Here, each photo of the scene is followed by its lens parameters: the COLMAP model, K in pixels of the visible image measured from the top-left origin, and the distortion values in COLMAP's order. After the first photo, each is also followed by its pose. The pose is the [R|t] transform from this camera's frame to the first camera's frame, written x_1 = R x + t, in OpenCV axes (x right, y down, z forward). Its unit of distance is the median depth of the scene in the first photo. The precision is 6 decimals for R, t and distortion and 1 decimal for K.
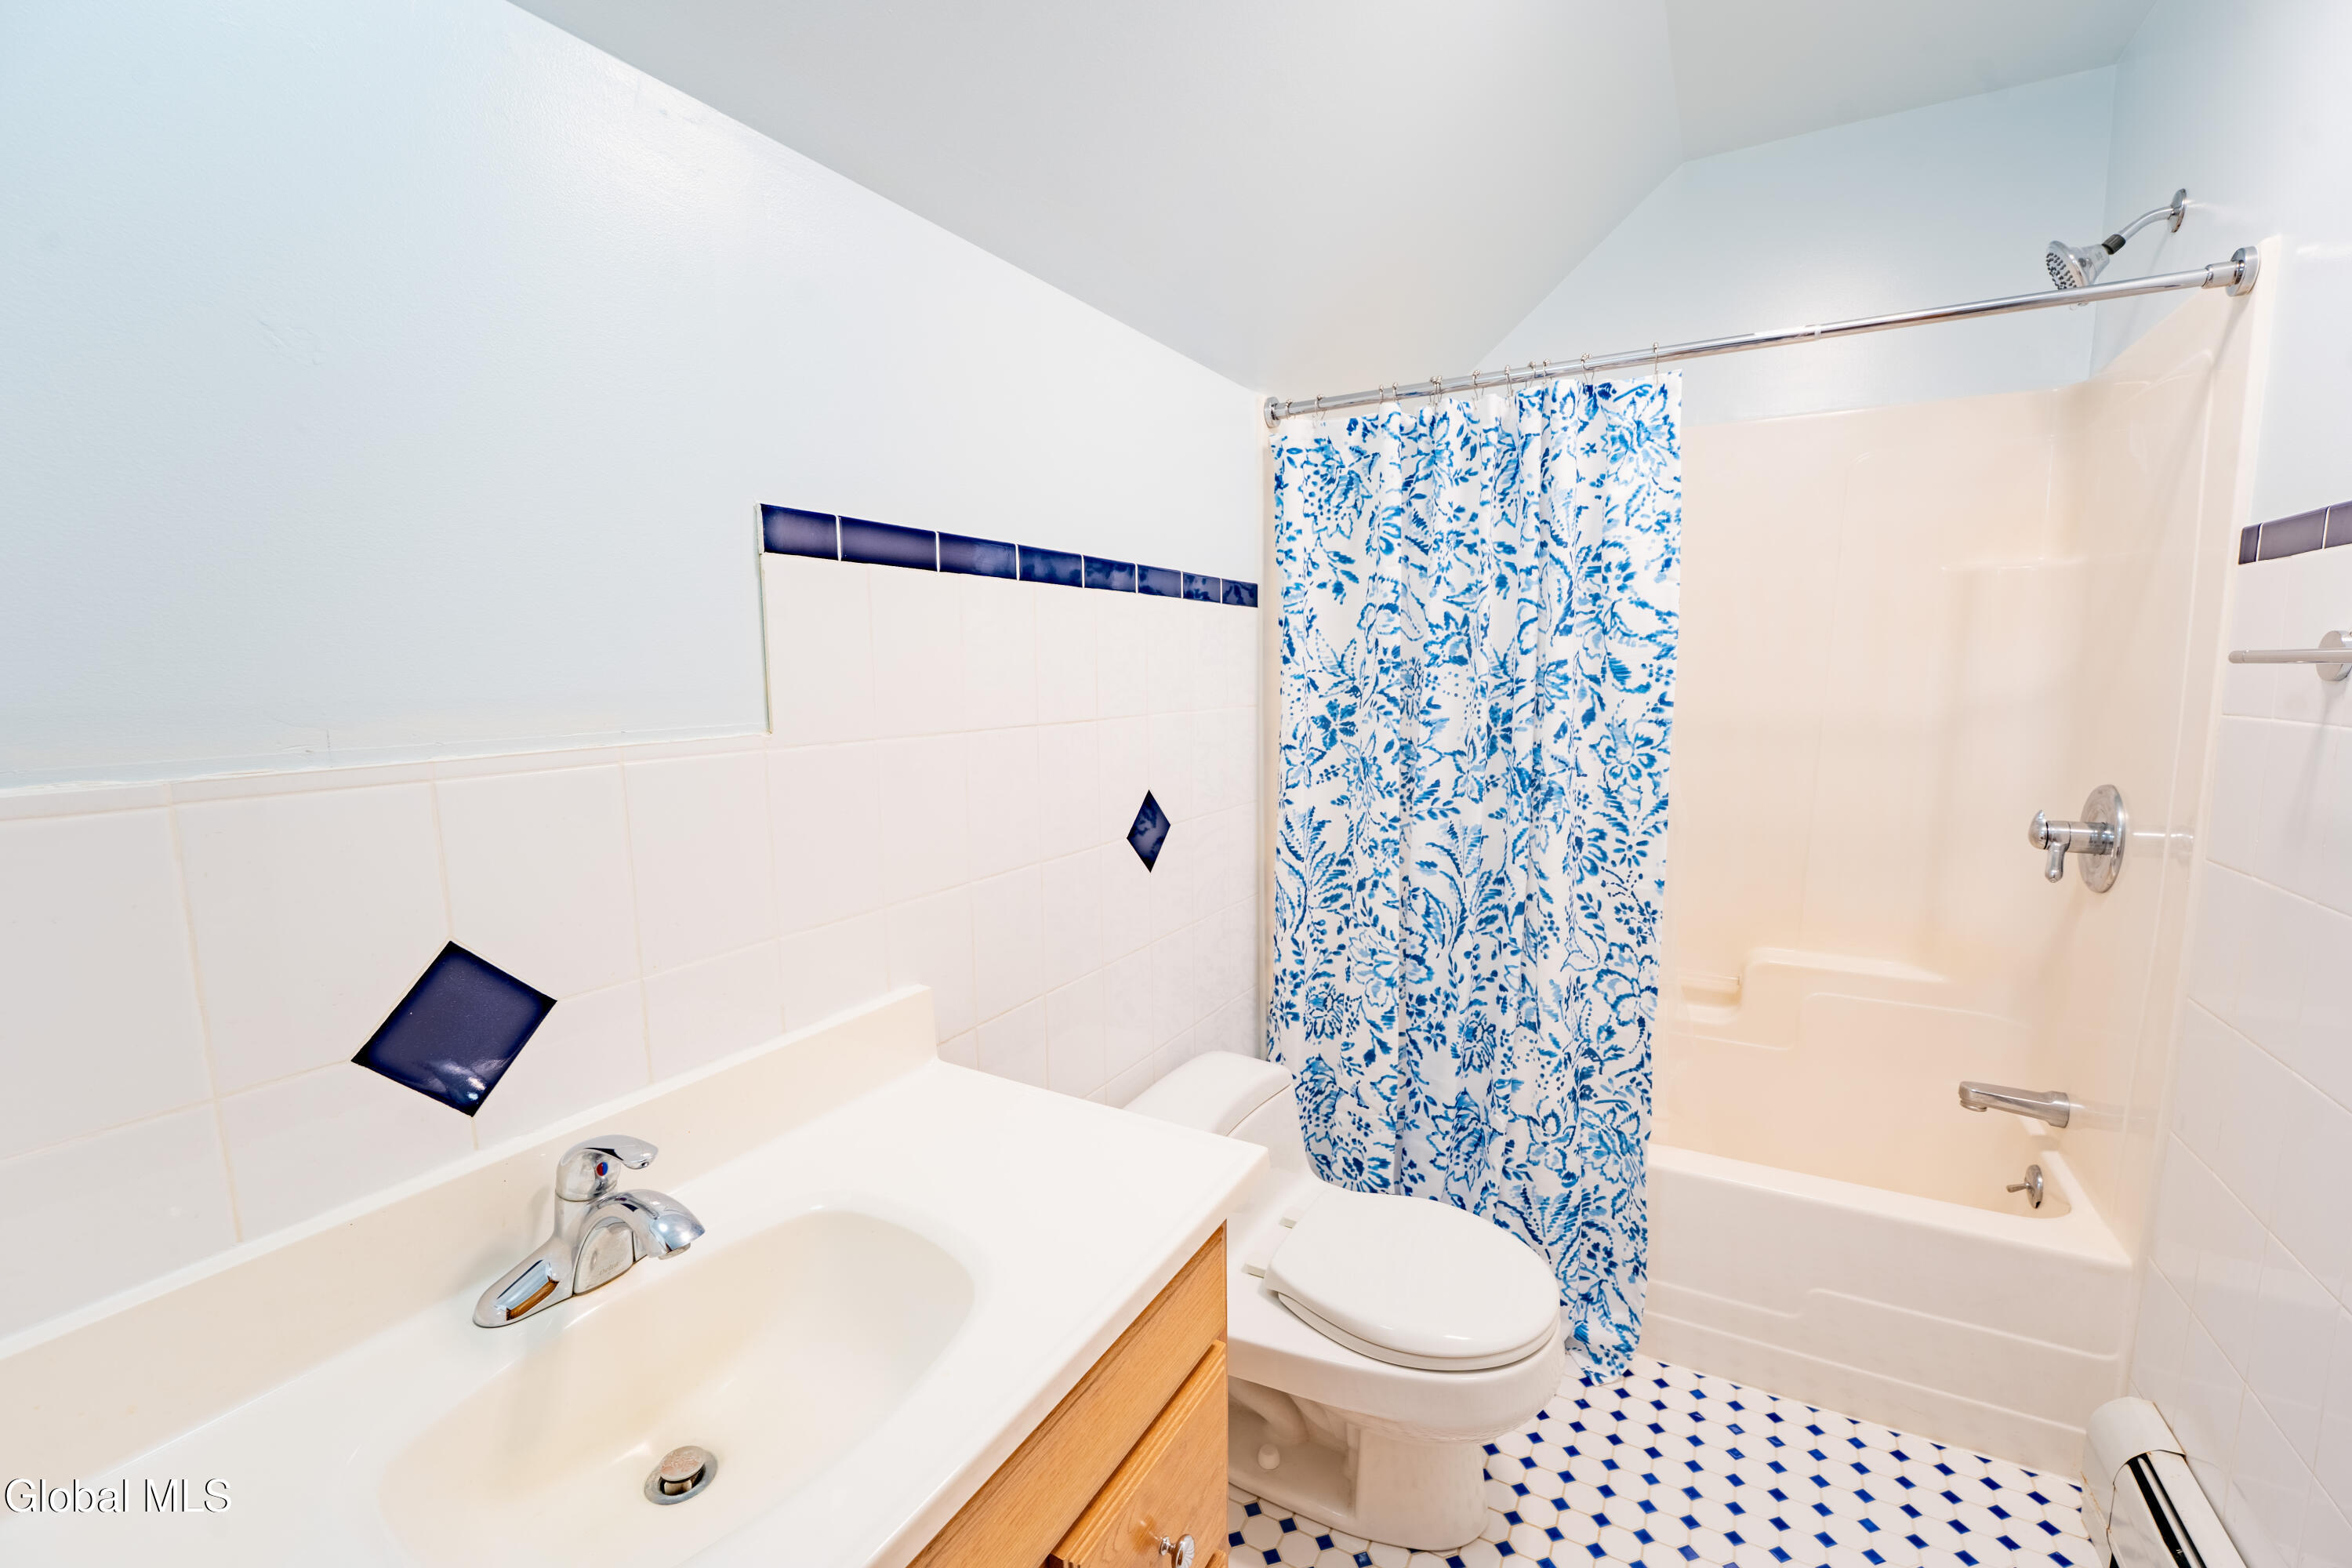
lens RADIAL K [[972.8, 0, 1176.0], [0, 972.8, 784.0], [0, 0, 1]] dist [-0.021655, -0.000325]
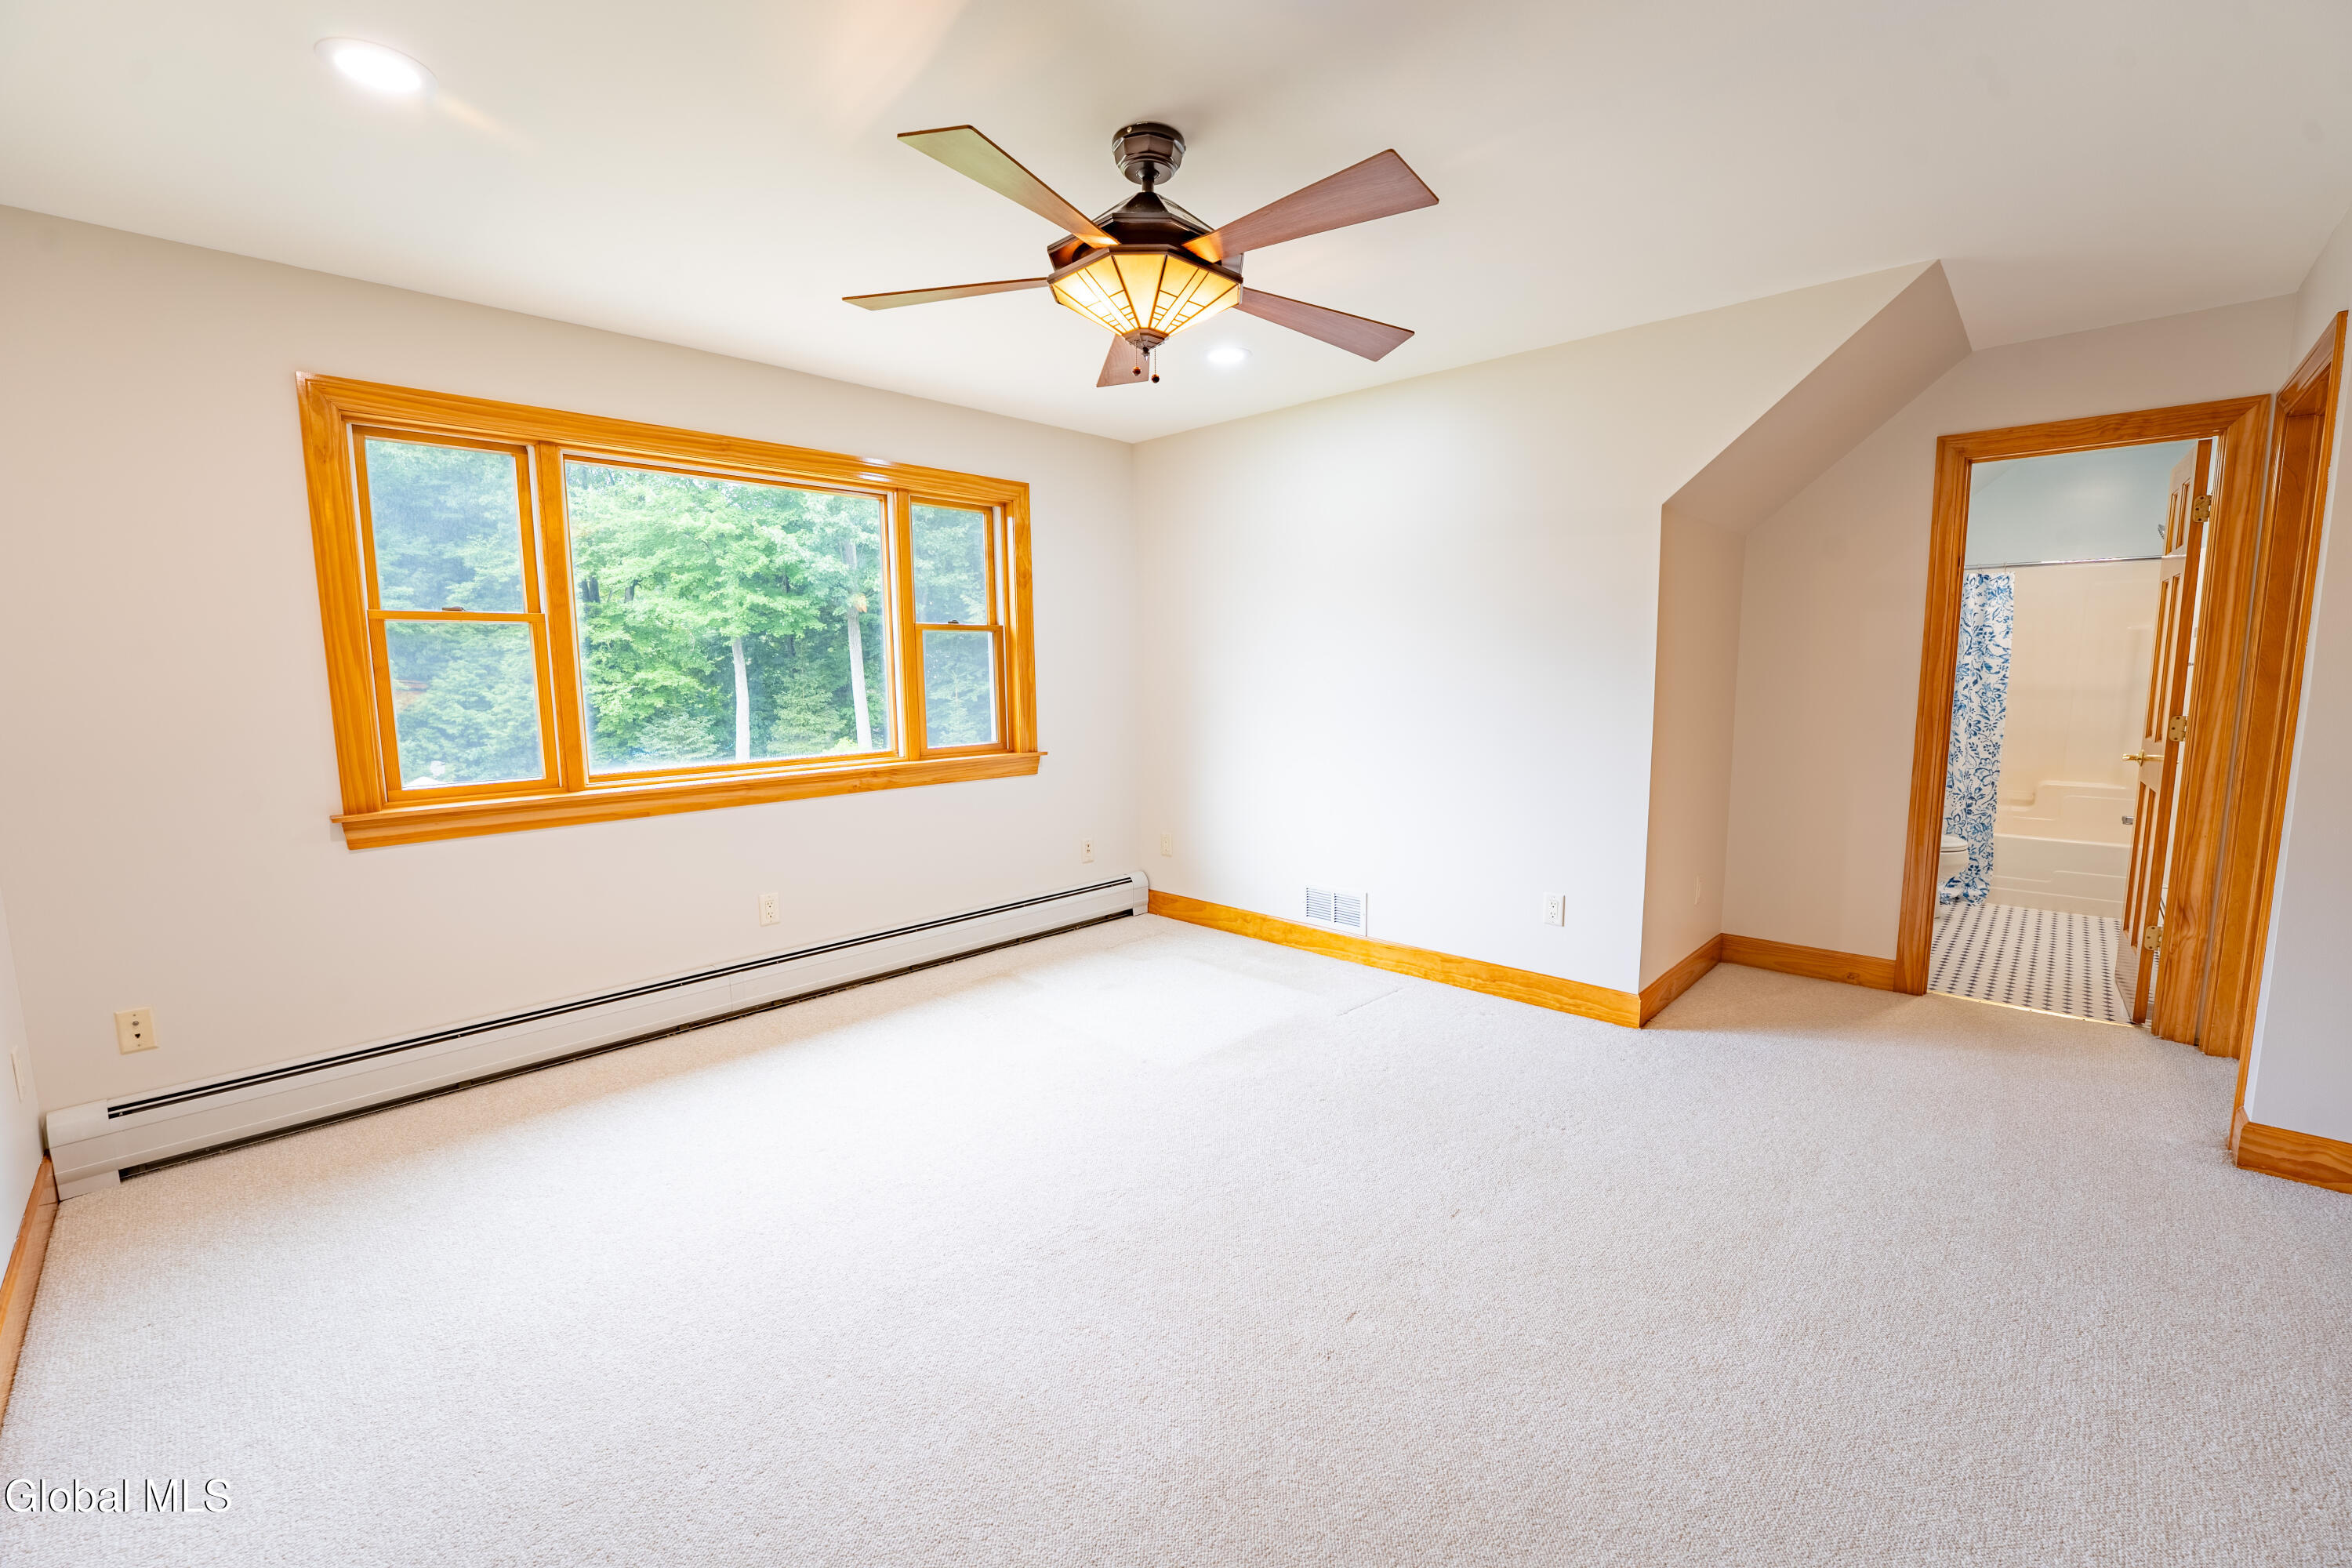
lens RADIAL K [[972.8, 0, 1176.0], [0, 972.8, 784.0], [0, 0, 1]] dist [-0.021655, -0.000325]
pose [[0.974303, 0.026457, -0.223684, -1.338968], [-0.024748, 0.999639, 0.010438, 0.281077], [0.223879, -0.004634, 0.974606, -2.492220]]
